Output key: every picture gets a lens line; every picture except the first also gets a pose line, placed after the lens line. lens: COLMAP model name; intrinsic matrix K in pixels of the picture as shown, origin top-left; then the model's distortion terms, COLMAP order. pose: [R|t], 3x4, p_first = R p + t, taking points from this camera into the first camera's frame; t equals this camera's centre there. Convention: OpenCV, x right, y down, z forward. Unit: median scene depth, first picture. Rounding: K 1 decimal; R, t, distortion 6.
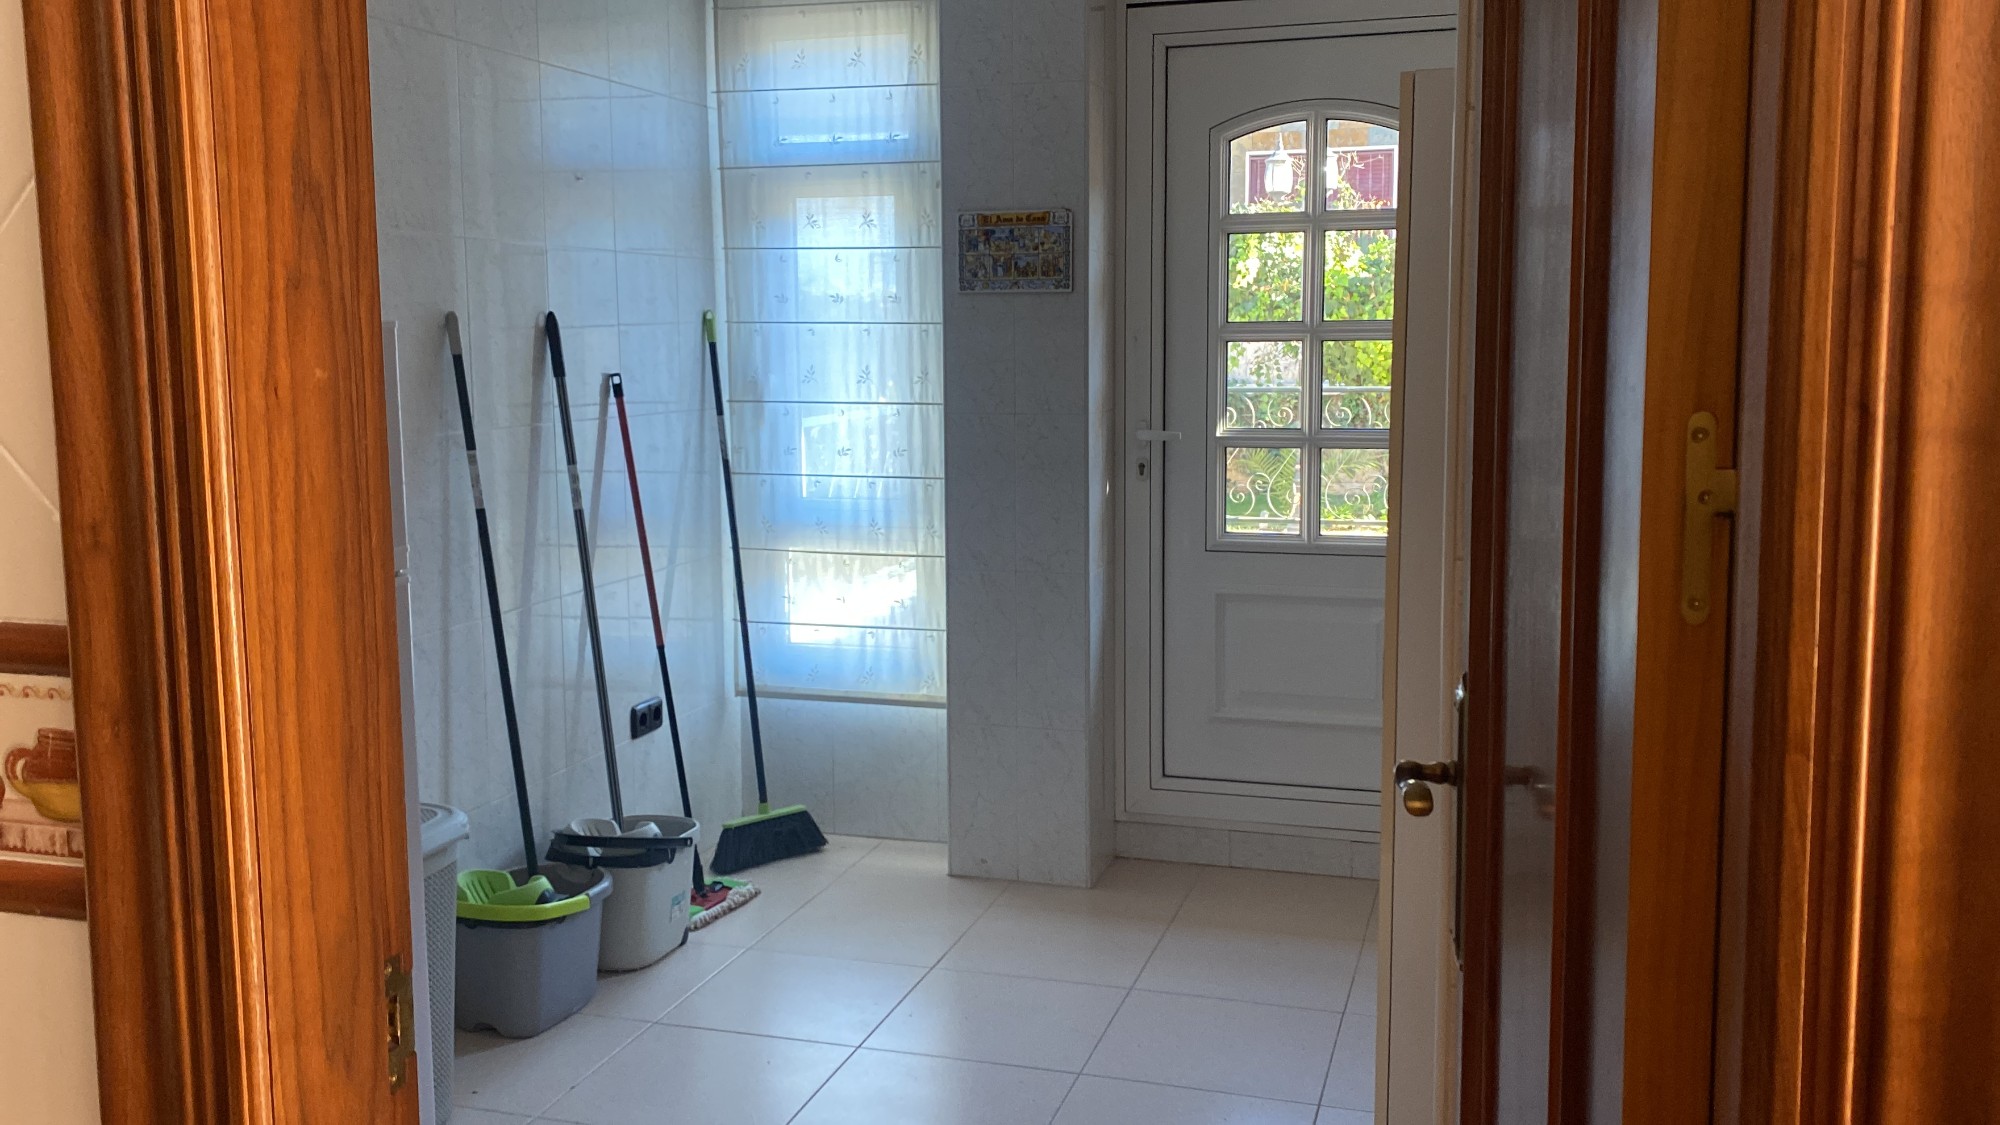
lens RADIAL K [[1867.3, 0, 995.5], [0, 1867.3, 517.2], [0, 0, 1]] dist [0.154696, -0.003091]
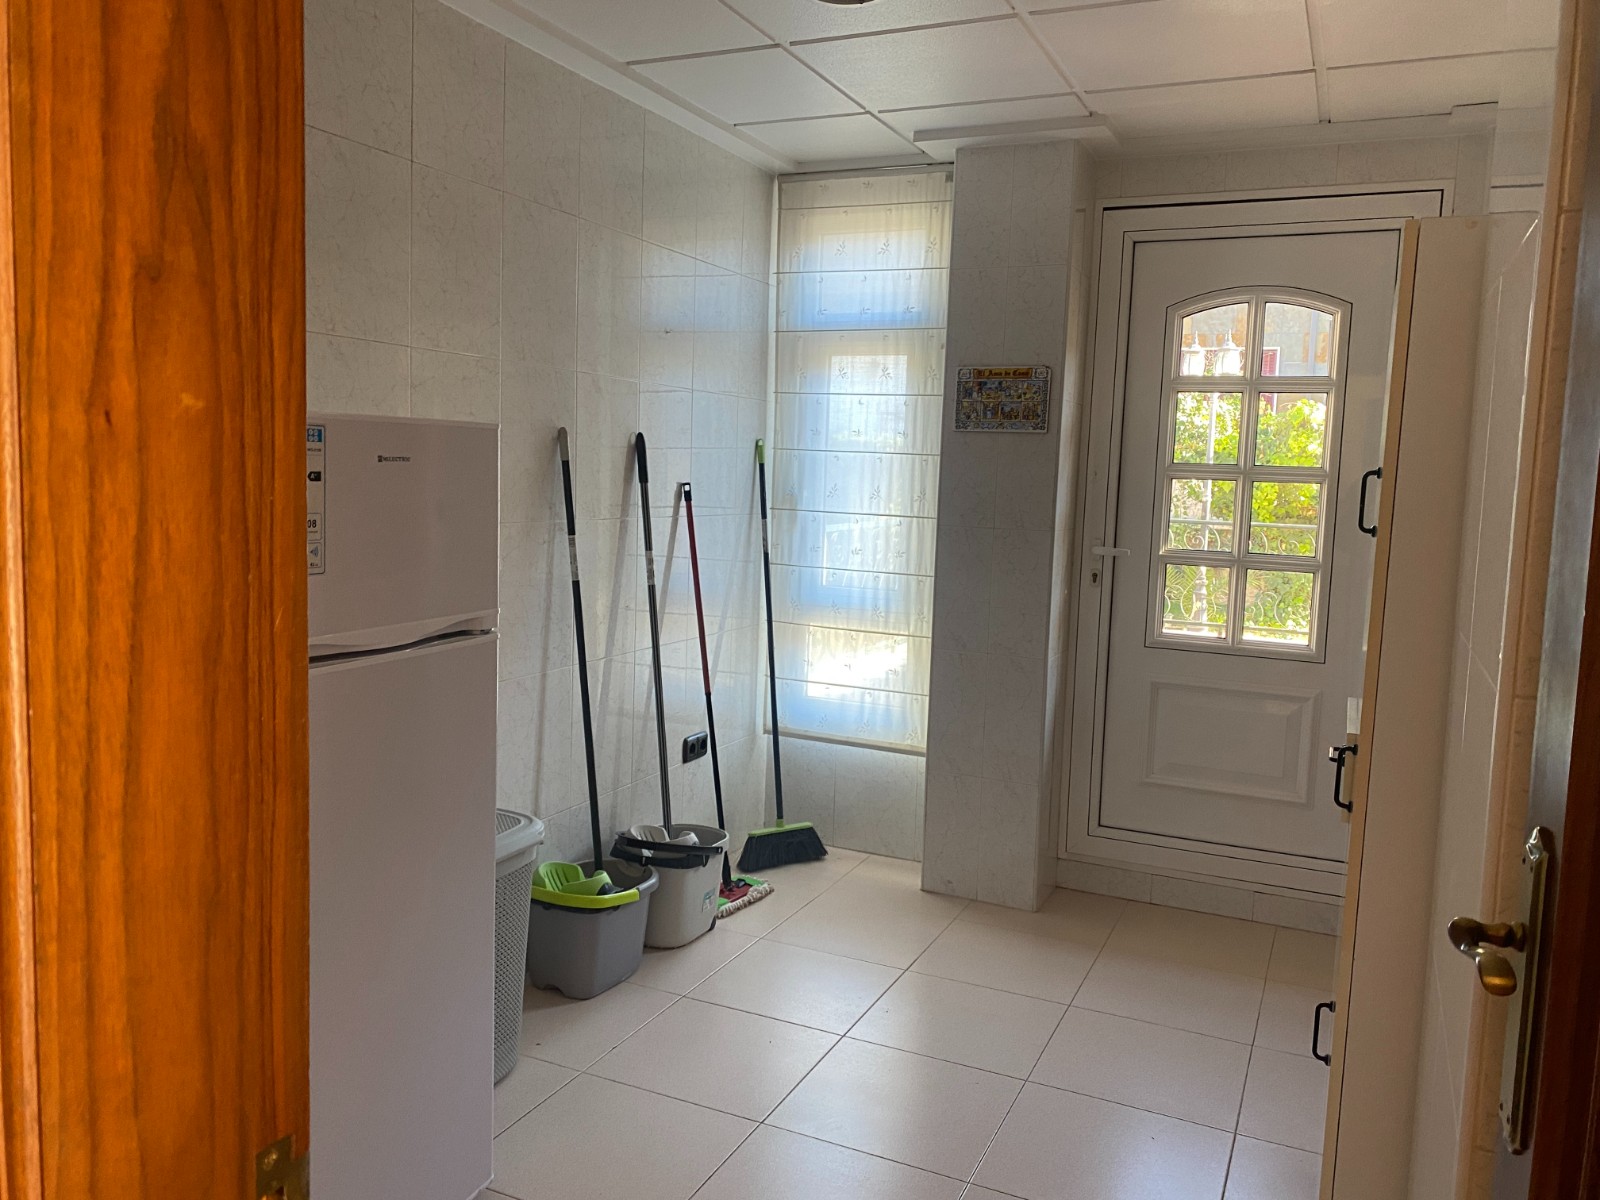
lens RADIAL K [[1229.8, 0, 798.0], [0, 1229.8, 576.9], [0, 0, 1]] dist [0.116886, -0.000349]
pose [[0.990681, 0.055140, -0.124546, -0.014817], [-0.057279, 0.998265, -0.013655, -0.003744], [0.123577, 0.020661, 0.992120, 0.158446]]
